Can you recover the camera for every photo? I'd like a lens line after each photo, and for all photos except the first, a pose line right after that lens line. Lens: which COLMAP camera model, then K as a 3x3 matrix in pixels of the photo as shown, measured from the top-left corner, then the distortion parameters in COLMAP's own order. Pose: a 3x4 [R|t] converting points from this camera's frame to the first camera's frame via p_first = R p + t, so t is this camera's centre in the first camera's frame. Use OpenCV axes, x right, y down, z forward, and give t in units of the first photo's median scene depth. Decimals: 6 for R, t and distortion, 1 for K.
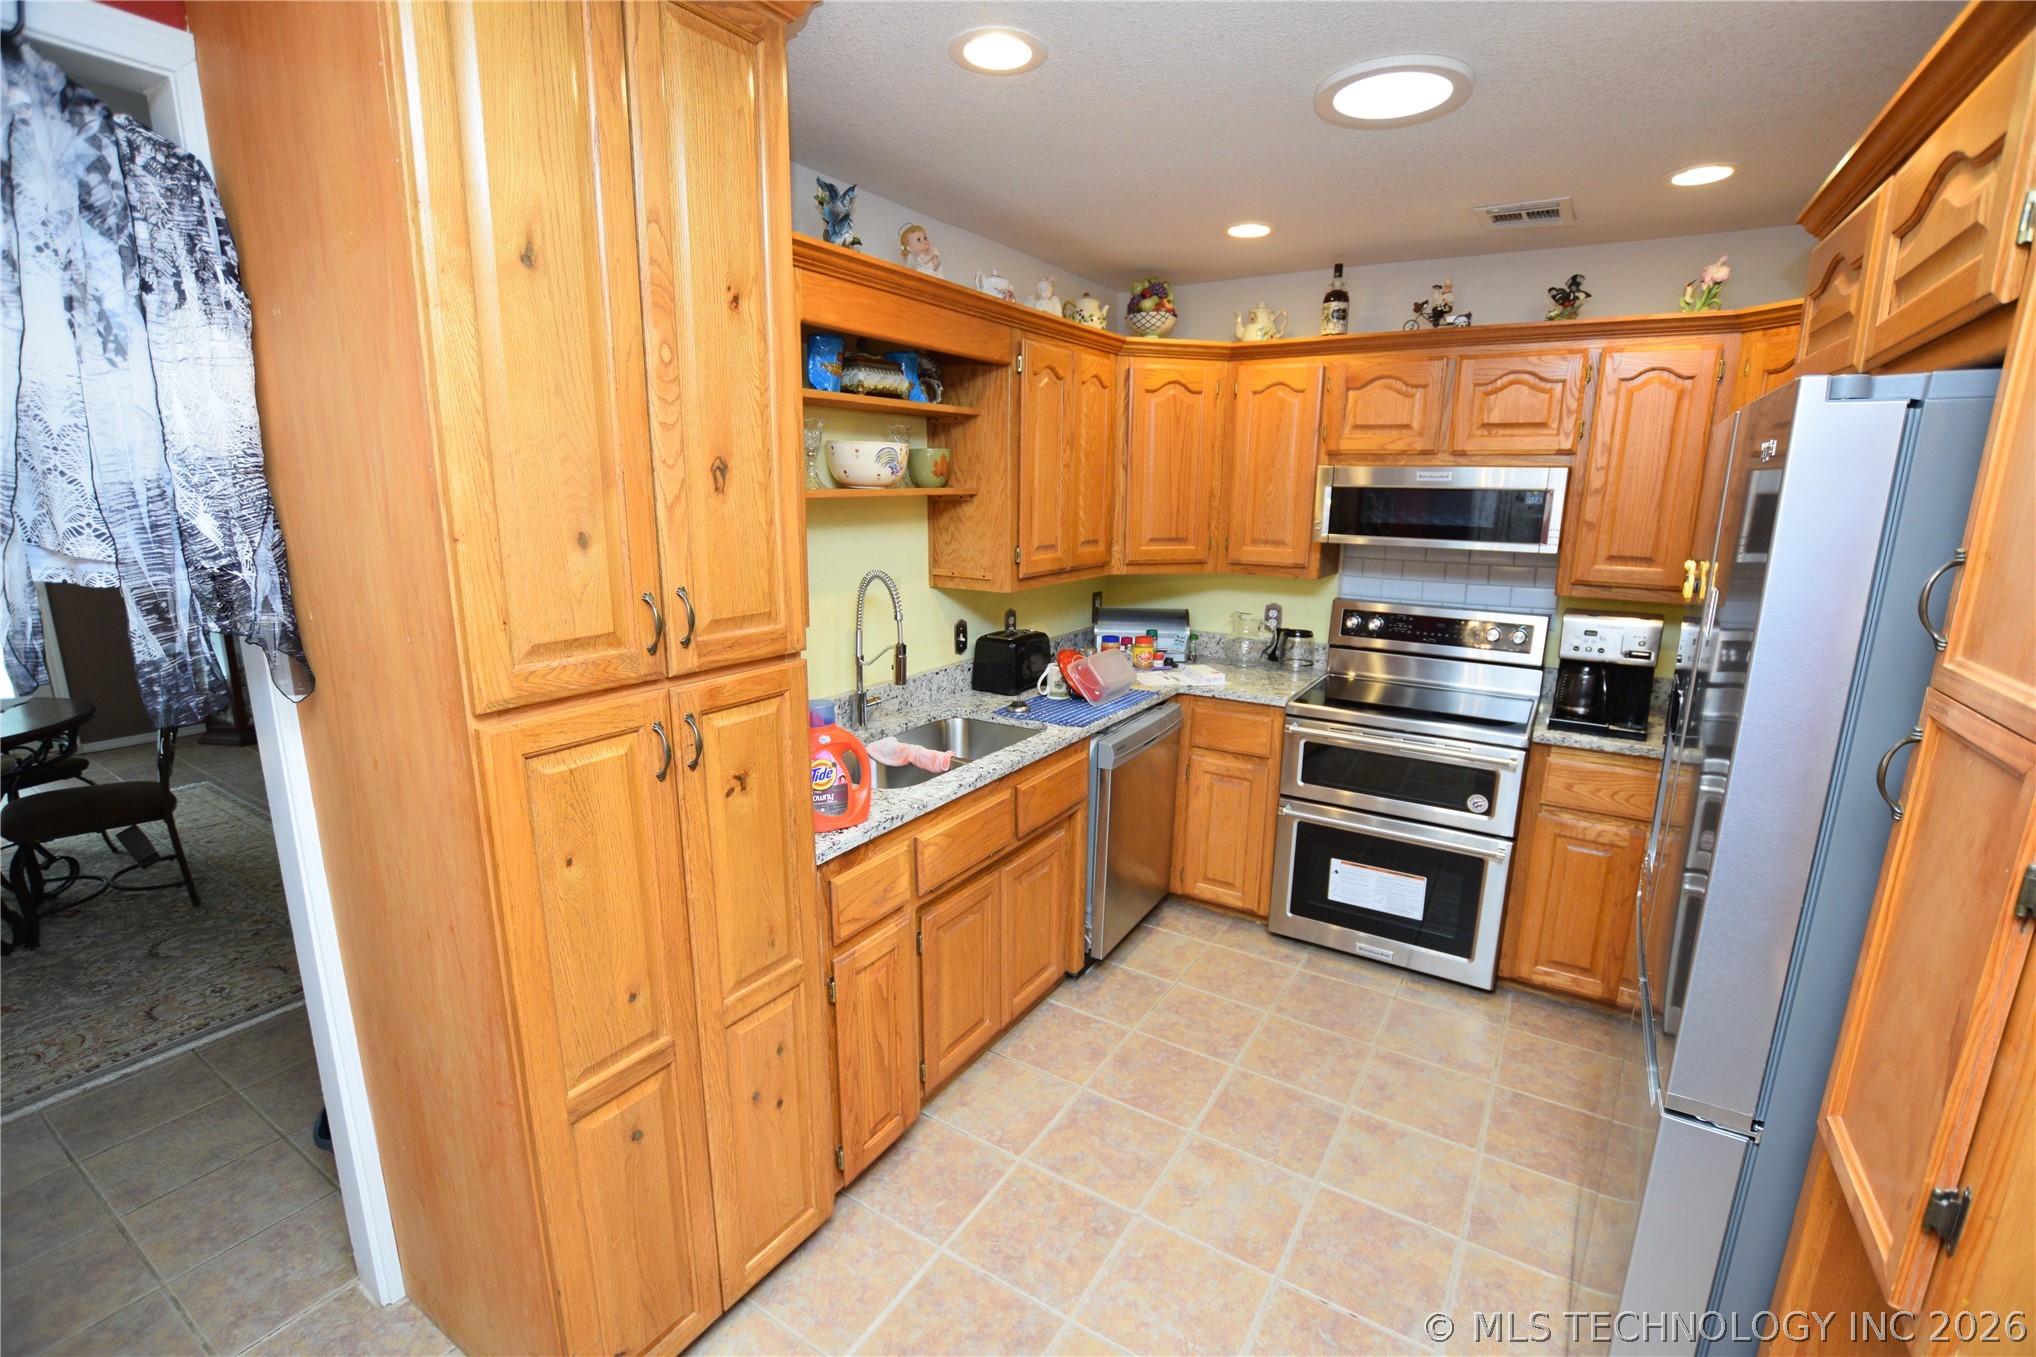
lens RADIAL K [[895.6, 0, 1027.7], [0, 895.6, 687.9], [0, 0, 1]] dist [-0.033019, 0.005447]
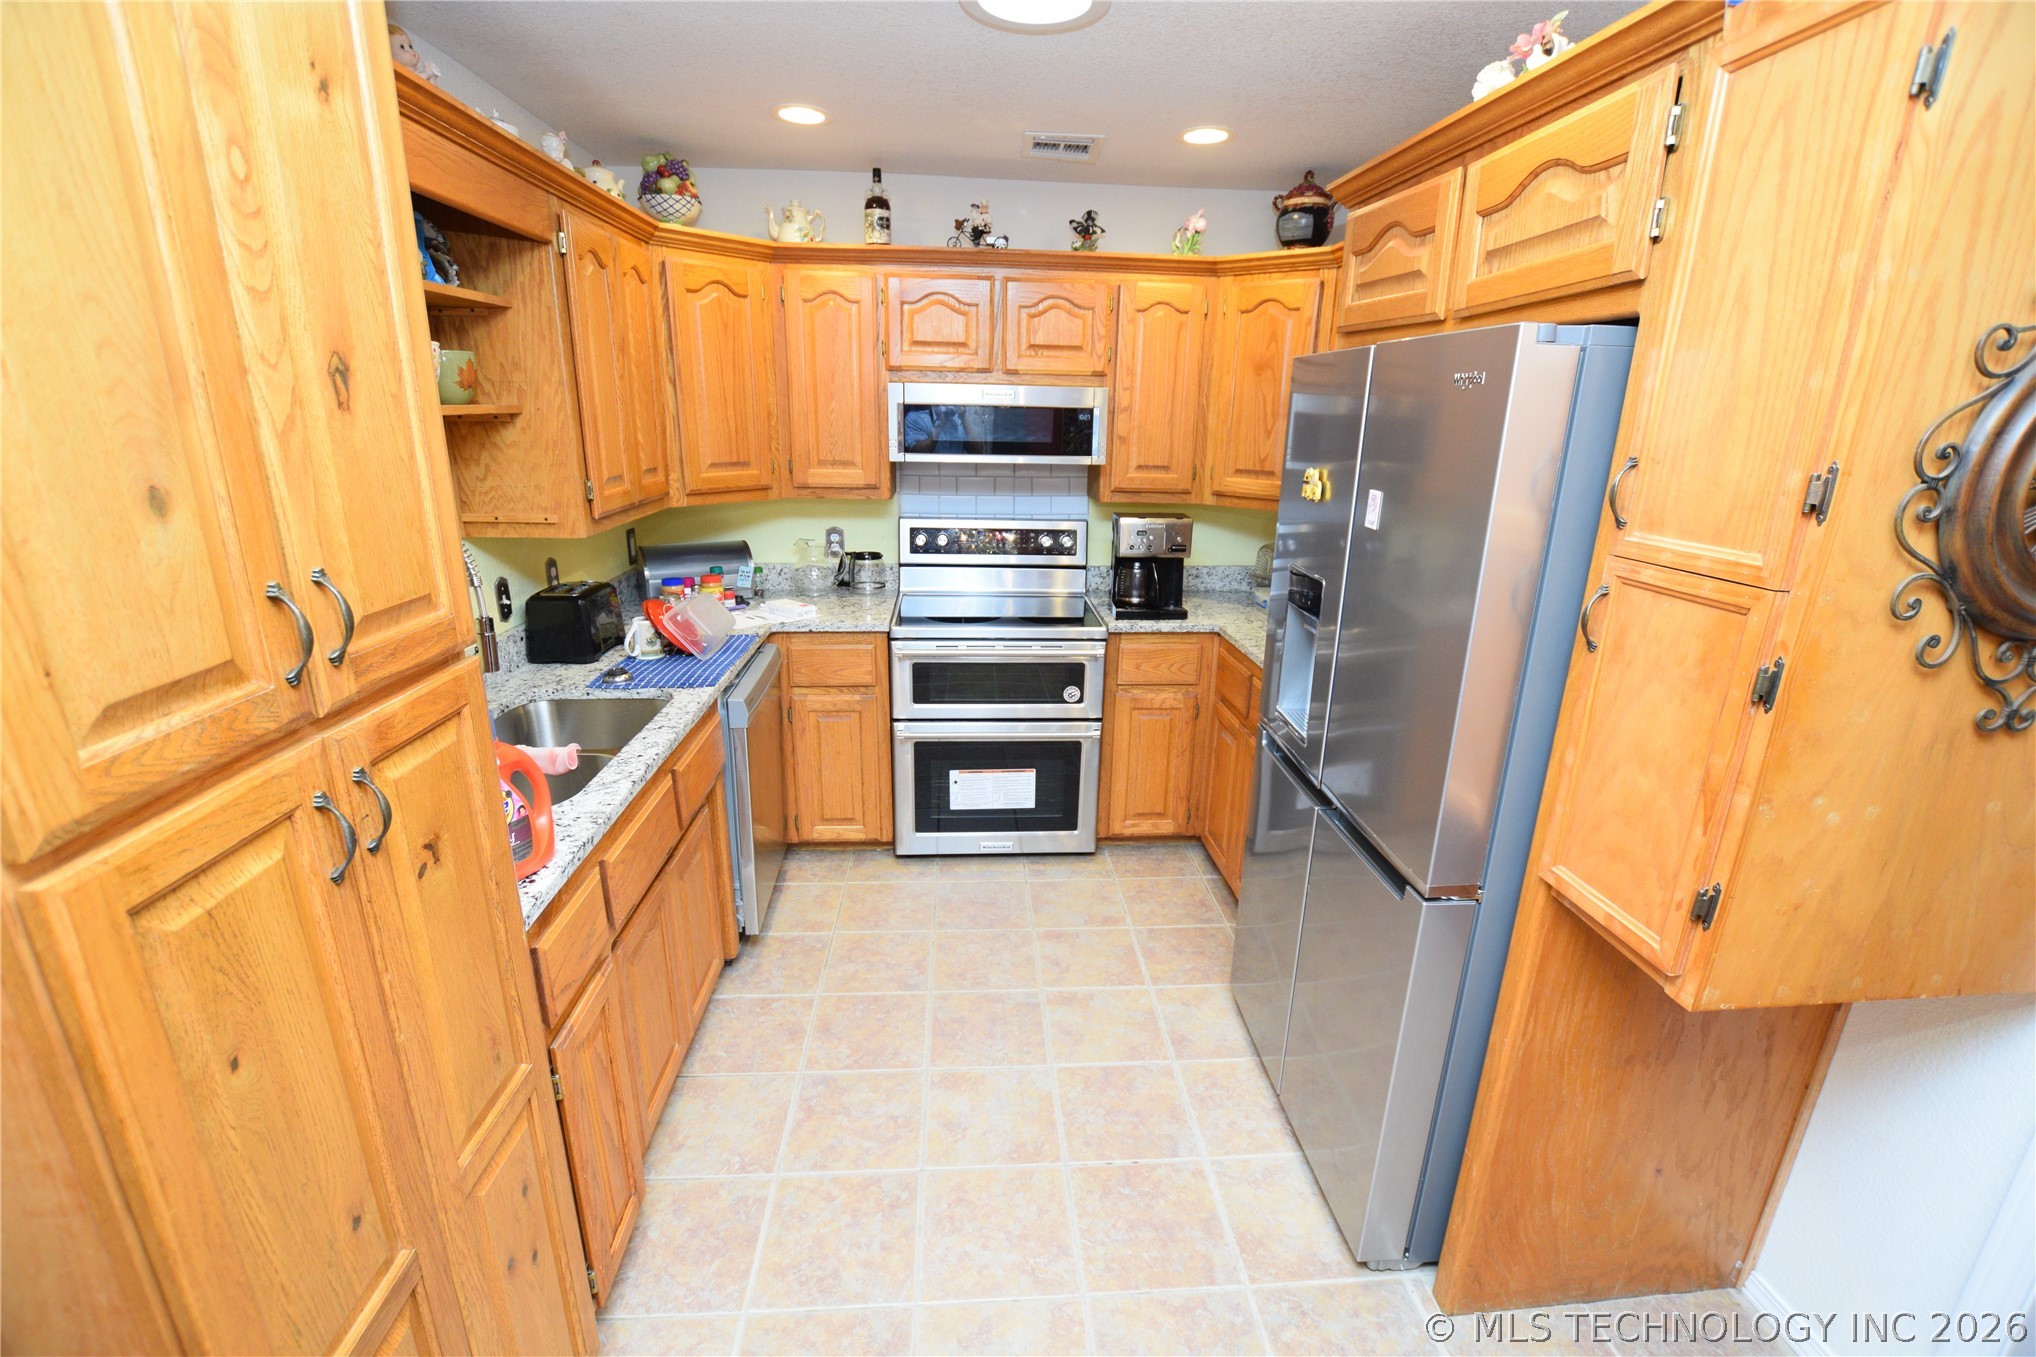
lens RADIAL K [[895.6, 0, 1027.7], [0, 895.6, 687.9], [0, 0, 1]] dist [-0.033019, 0.005447]
pose [[0.804364, -0.170408, 0.569174, -0.173357], [0.119937, 0.984835, 0.125359, -0.024632], [-0.581905, -0.032569, 0.812605, 0.111373]]
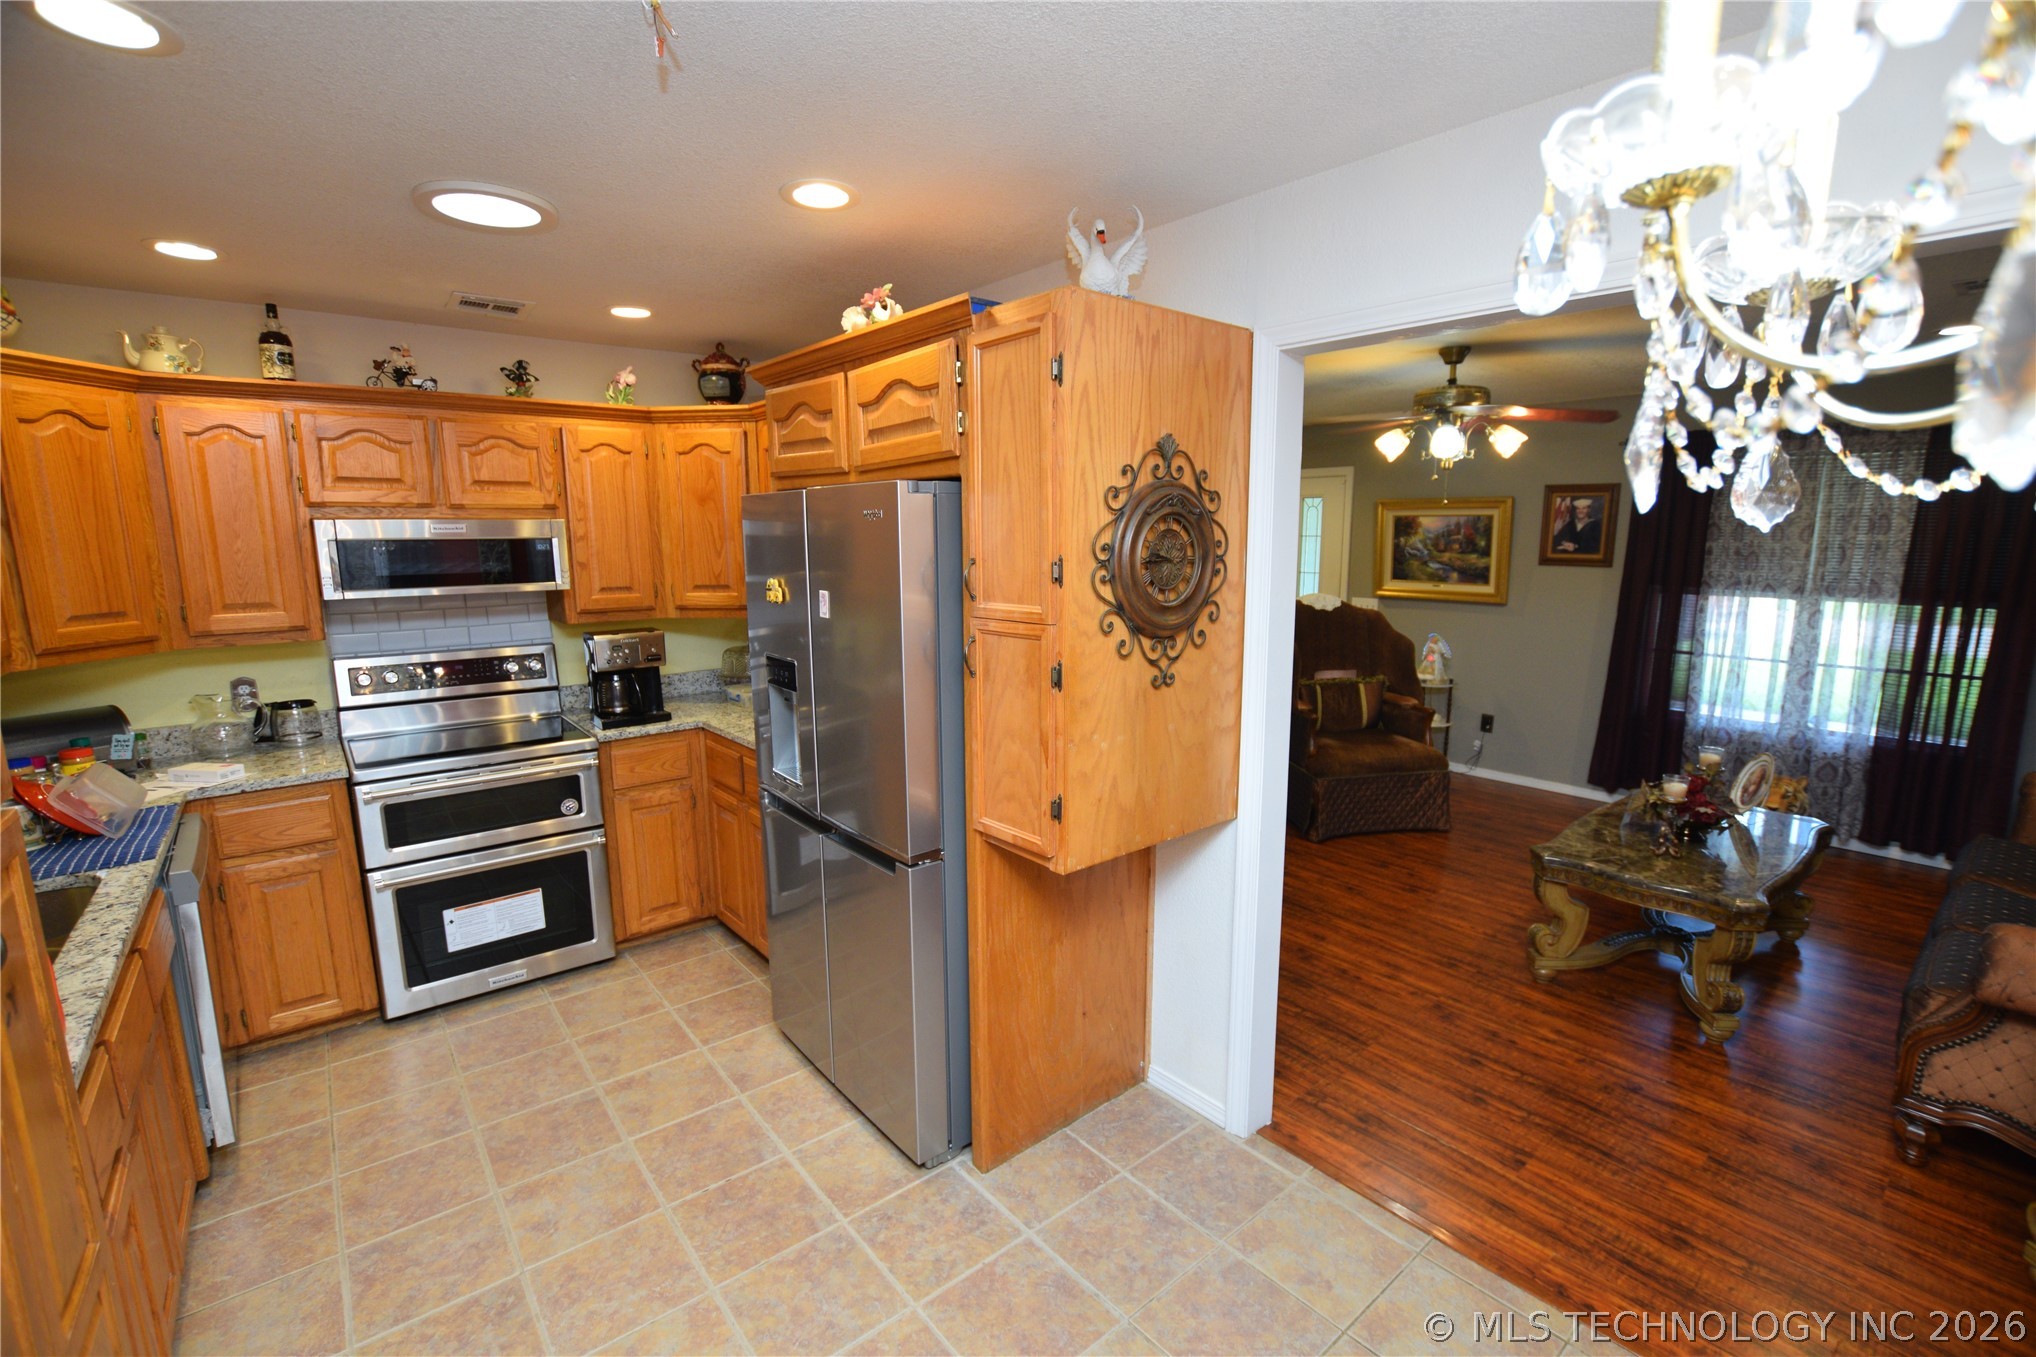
lens RADIAL K [[895.6, 0, 1027.7], [0, 895.6, 687.9], [0, 0, 1]] dist [-0.033019, 0.005447]
pose [[0.312279, -0.174221, 0.933879, -0.350136], [0.219353, 0.969699, 0.107555, -0.012887], [-0.924320, 0.171262, 0.341032, 0.024080]]
